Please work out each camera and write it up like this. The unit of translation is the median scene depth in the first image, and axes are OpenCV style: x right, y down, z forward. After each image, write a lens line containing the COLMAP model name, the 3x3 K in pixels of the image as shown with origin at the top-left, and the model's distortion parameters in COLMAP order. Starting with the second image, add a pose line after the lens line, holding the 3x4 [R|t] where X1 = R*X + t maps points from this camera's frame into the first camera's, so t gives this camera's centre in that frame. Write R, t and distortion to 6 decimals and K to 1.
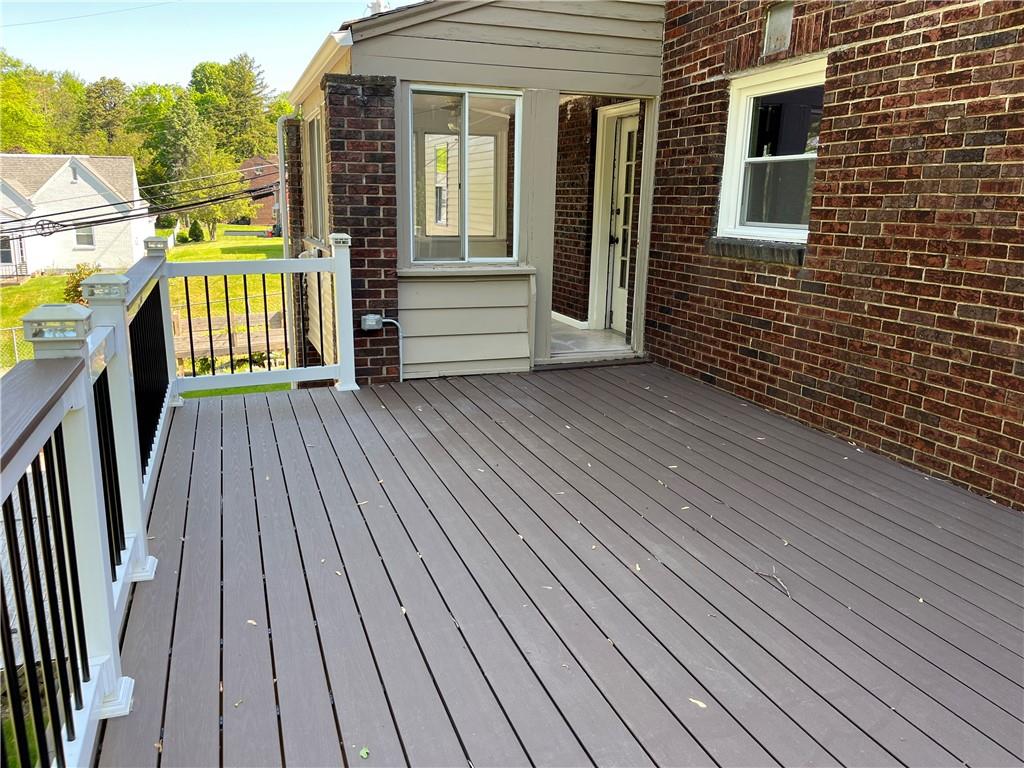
lens RADIAL K [[781.0, 0, 512.7], [0, 781.0, 385.6], [0, 0, 1]] dist [0.063039, -0.071053]
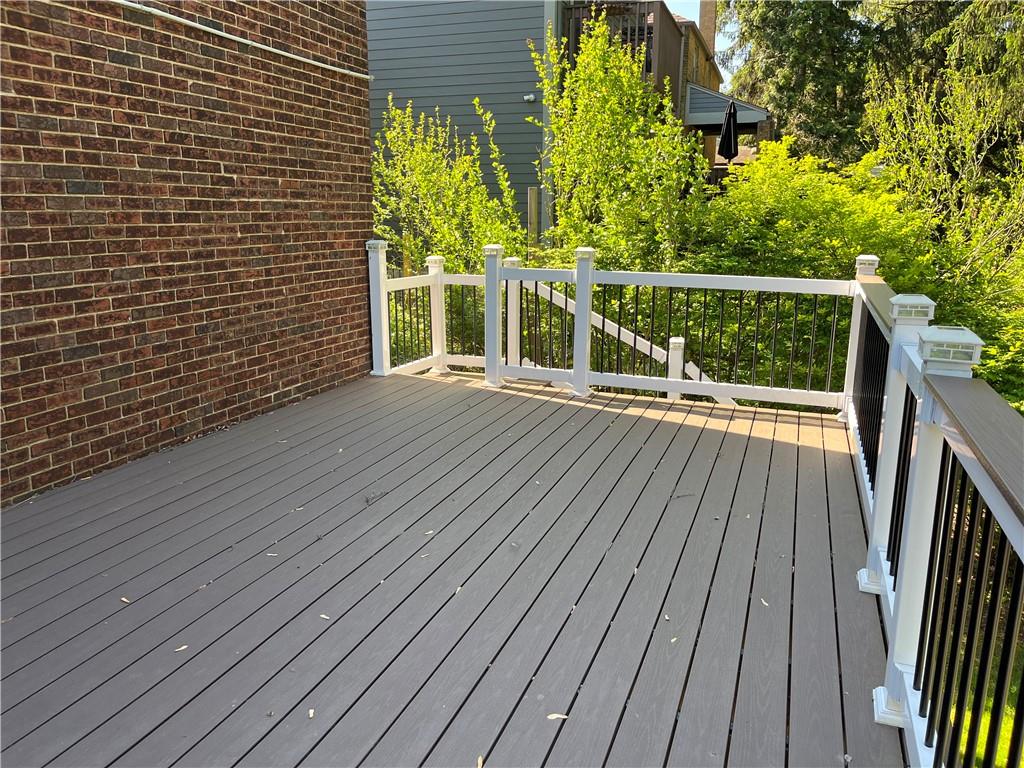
lens RADIAL K [[781.0, 0, 513.3], [0, 781.0, 388.6], [0, 0, 1]] dist [0.063039, -0.071053]
pose [[-0.761881, -0.171432, 0.624619, -0.507824], [0.128205, 0.905347, 0.404859, -0.337084], [-0.634903, 0.388533, -0.667788, 1.338668]]
